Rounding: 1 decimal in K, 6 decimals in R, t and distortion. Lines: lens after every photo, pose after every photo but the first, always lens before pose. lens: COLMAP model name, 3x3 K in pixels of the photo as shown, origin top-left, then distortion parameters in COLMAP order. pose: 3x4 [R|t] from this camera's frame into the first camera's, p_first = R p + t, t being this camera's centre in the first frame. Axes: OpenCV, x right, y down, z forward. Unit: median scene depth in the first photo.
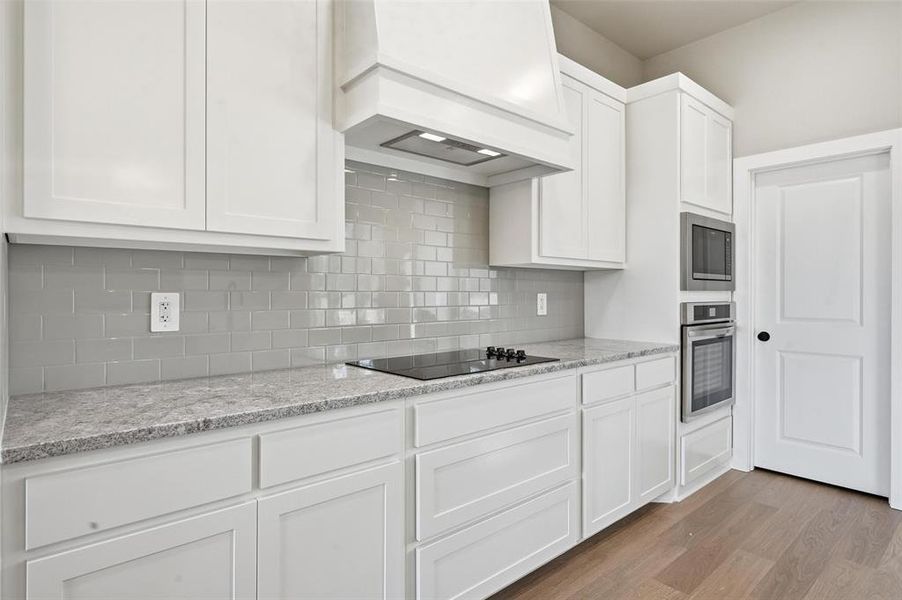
lens RADIAL K [[499.8, 0, 451.0], [0, 499.8, 300.0], [0, 0, 1]] dist [0.001610, 0.000396]
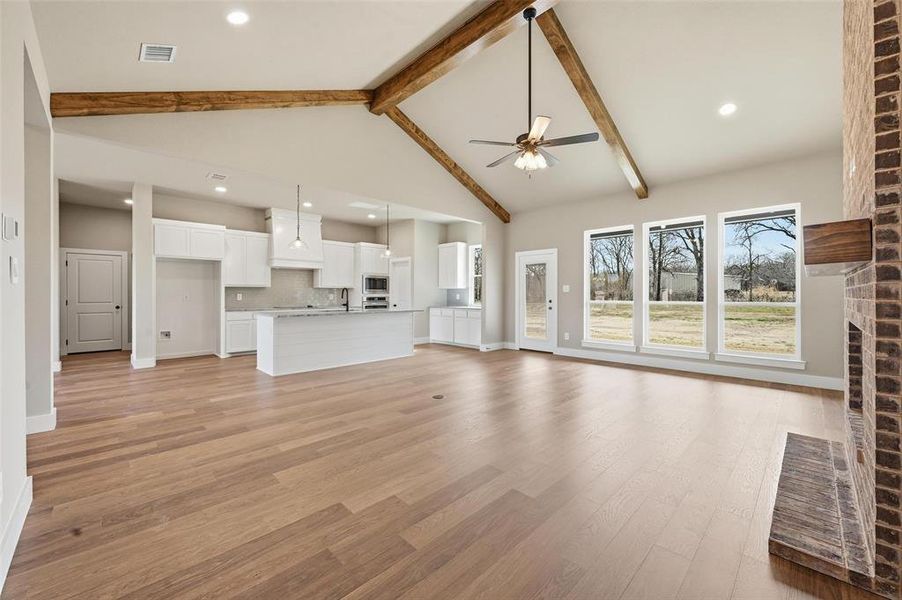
lens RADIAL K [[357.6, 0, 449.3], [0, 357.6, 295.9], [0, 0, 1]] dist [0.000049, 0.000120]
pose [[0.998652, 0.002394, 0.051853, 1.030368], [-0.001954, 0.999962, -0.008529, 0.025086], [-0.051871, 0.008416, 0.998618, -2.043447]]
